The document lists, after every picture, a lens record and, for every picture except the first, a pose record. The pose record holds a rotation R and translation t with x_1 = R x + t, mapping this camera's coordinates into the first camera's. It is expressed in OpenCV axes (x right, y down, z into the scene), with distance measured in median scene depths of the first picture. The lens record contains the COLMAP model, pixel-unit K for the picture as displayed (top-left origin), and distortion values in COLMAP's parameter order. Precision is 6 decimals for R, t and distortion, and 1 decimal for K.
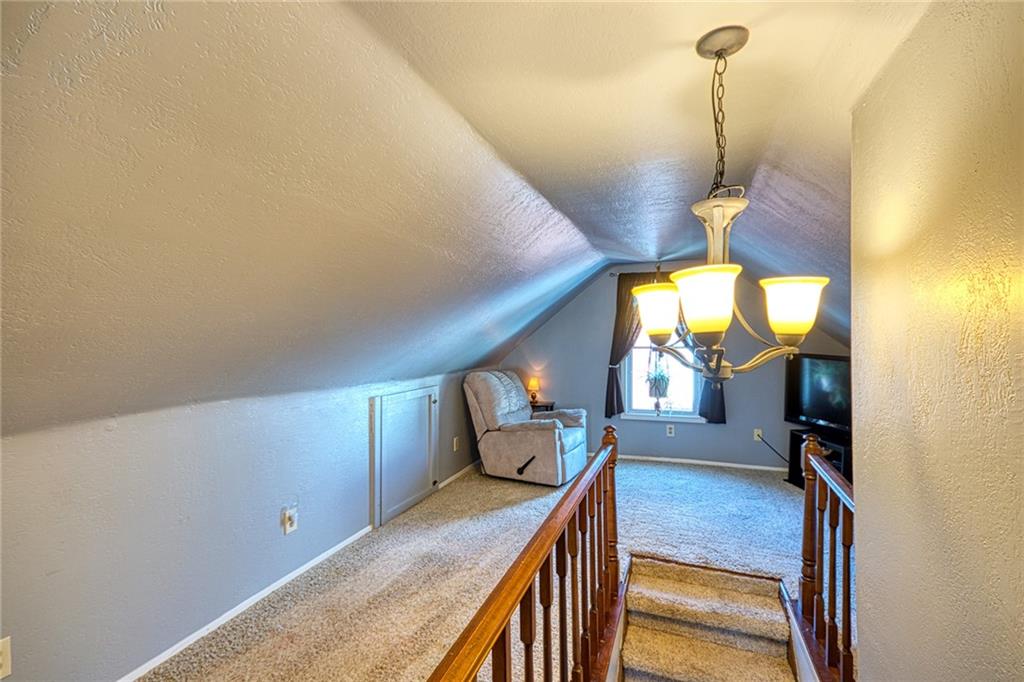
lens RADIAL K [[471.0, 0, 510.2], [0, 471.0, 341.4], [0, 0, 1]] dist [0.027384, 0.000934]
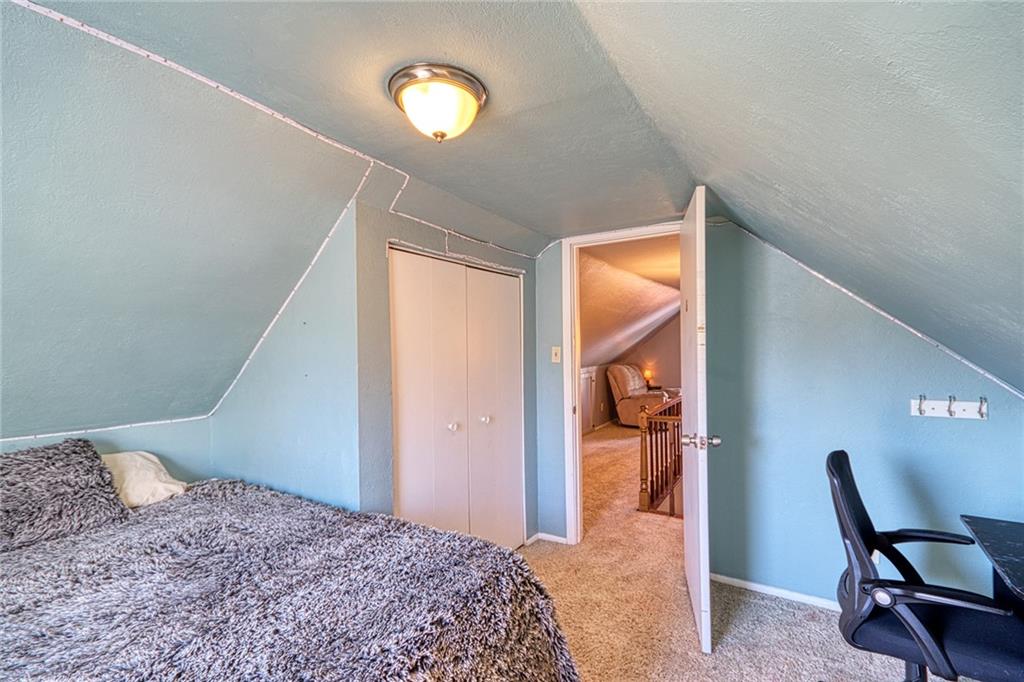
lens RADIAL K [[471.0, 0, 514.5], [0, 471.0, 340.1], [0, 0, 1]] dist [0.027384, 0.000934]
pose [[0.981893, -0.004163, -0.189390, -0.105926], [0.001330, 0.999885, -0.015083, -0.001016], [0.189431, 0.014558, 0.981786, -0.776222]]
